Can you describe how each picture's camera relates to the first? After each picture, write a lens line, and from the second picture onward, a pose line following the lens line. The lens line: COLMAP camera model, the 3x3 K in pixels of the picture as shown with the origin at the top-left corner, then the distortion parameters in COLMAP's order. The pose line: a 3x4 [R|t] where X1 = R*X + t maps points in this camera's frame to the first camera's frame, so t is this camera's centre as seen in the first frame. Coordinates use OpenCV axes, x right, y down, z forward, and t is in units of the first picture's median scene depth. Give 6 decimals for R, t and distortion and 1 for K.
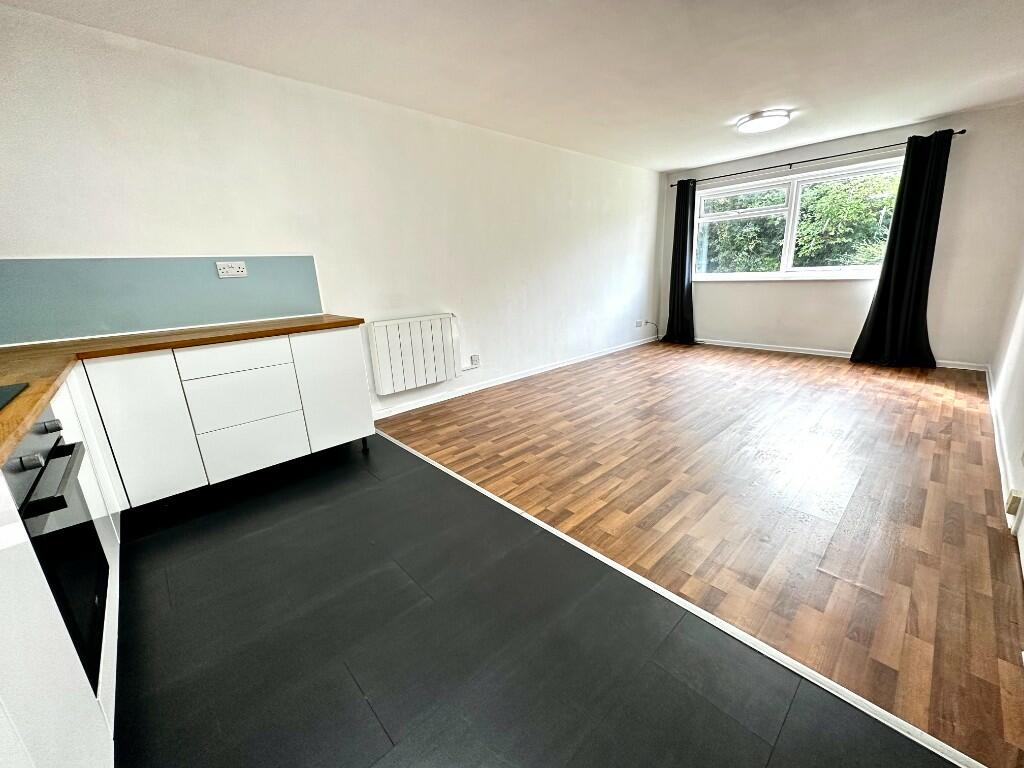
lens RADIAL K [[405.3, 0, 515.3], [0, 405.3, 379.6], [0, 0, 1]] dist [-0.002303, 0.000166]
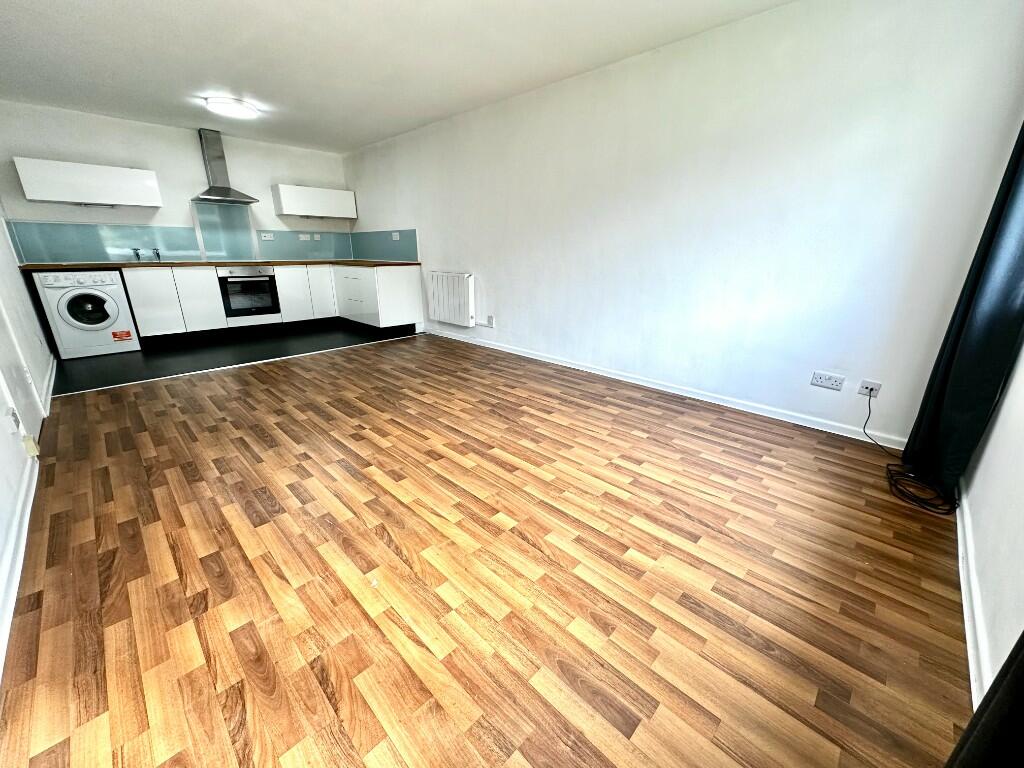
lens RADIAL K [[405.3, 0, 515.3], [0, 405.3, 379.6], [0, 0, 1]] dist [-0.002303, 0.000166]
pose [[0.048907, 0.347916, -0.936249, 1.273523], [-0.268029, 0.907561, 0.323254, -0.351376], [0.962169, 0.235132, 0.137638, 1.171443]]
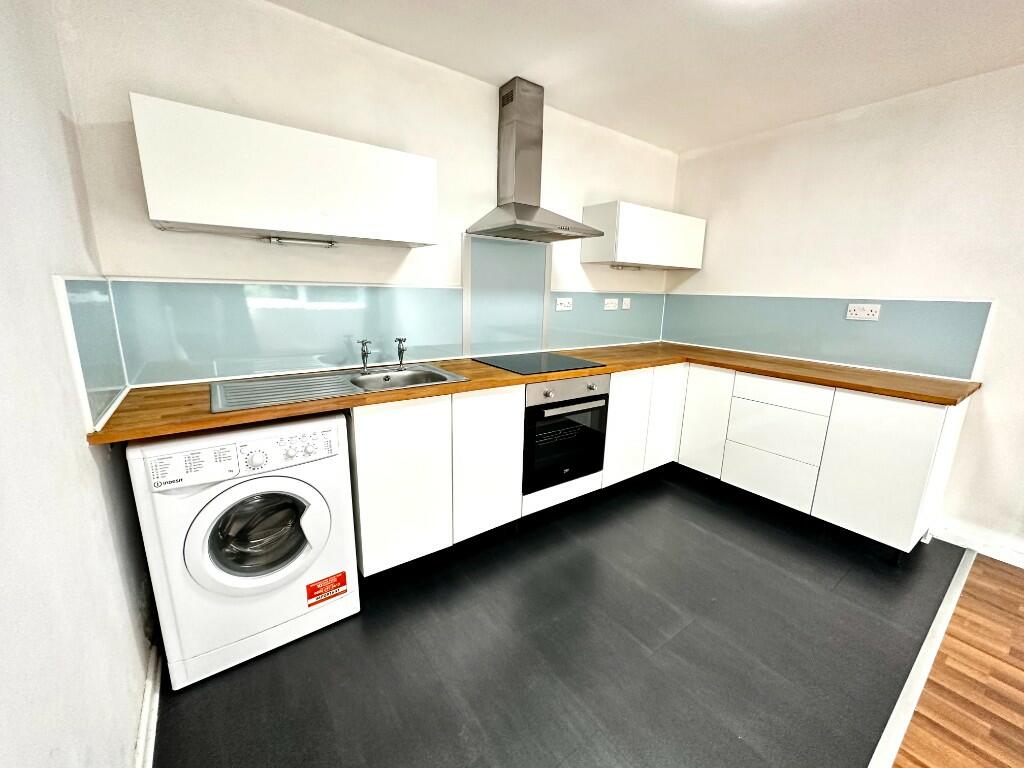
lens RADIAL K [[405.3, 0, 515.3], [0, 405.3, 379.6], [0, 0, 1]] dist [-0.002303, 0.000166]
pose [[-0.117092, 0.255179, -0.959778, 0.283579], [-0.277324, 0.919580, 0.278325, -0.127462], [0.953615, 0.298759, -0.036909, 0.230535]]
